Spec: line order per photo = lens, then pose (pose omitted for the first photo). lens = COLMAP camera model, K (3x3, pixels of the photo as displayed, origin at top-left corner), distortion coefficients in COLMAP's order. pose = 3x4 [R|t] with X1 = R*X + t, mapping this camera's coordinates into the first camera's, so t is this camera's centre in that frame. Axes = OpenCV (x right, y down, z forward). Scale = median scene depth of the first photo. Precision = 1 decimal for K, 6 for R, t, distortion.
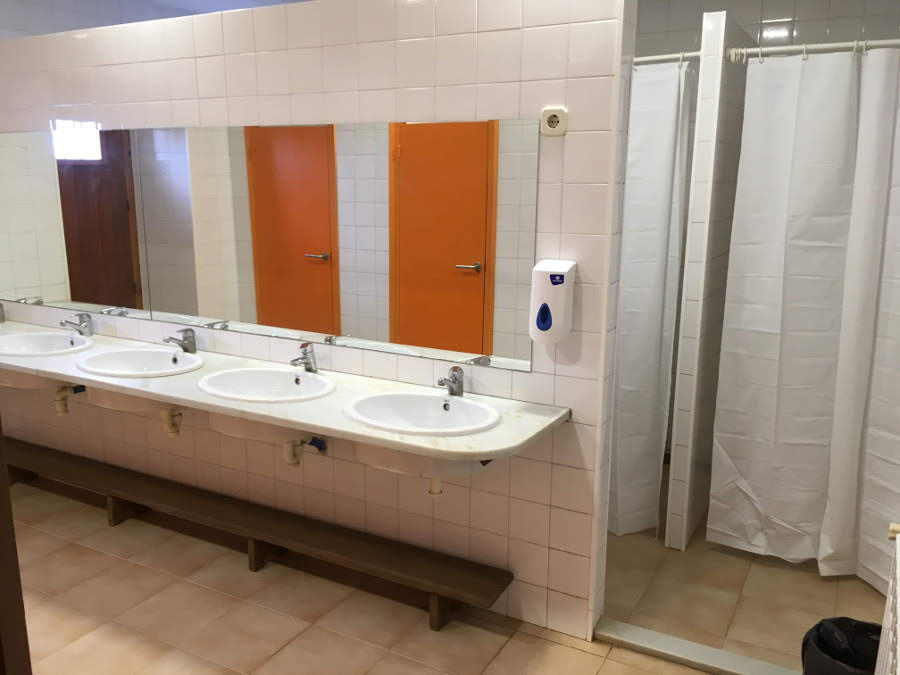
lens RADIAL K [[771.1, 0, 449.4], [0, 771.1, 338.1], [0, 0, 1]] dist [0.056621, -0.066410]
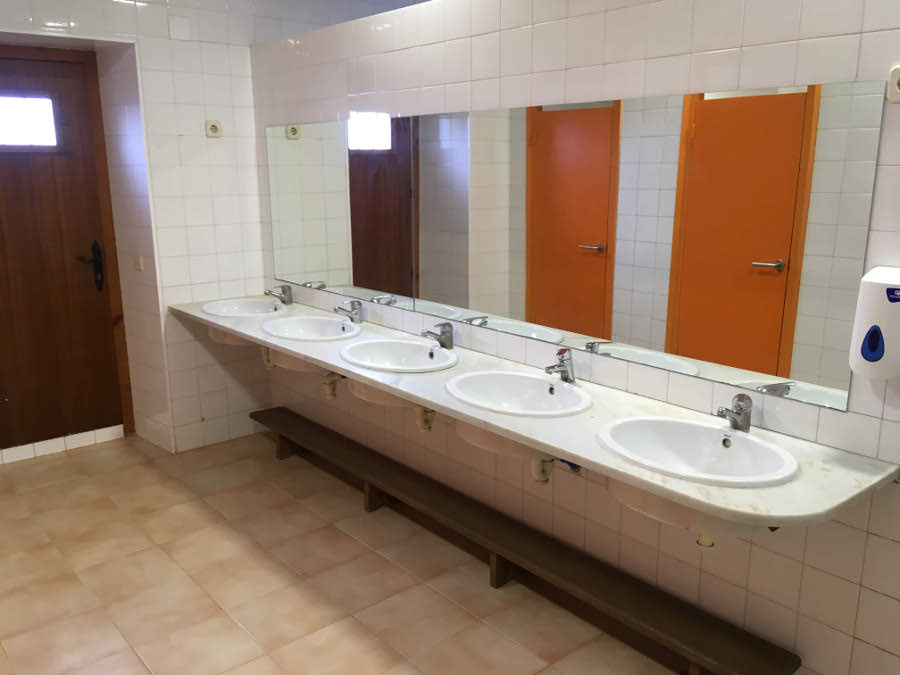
lens RADIAL K [[771.1, 0, 446.0], [0, 771.1, 341.4], [0, 0, 1]] dist [0.056621, -0.066410]
pose [[0.933865, 0.070027, -0.350703, -0.000182], [-0.062412, 0.997505, 0.032985, -0.021642], [0.352138, -0.008916, 0.935906, 0.105878]]
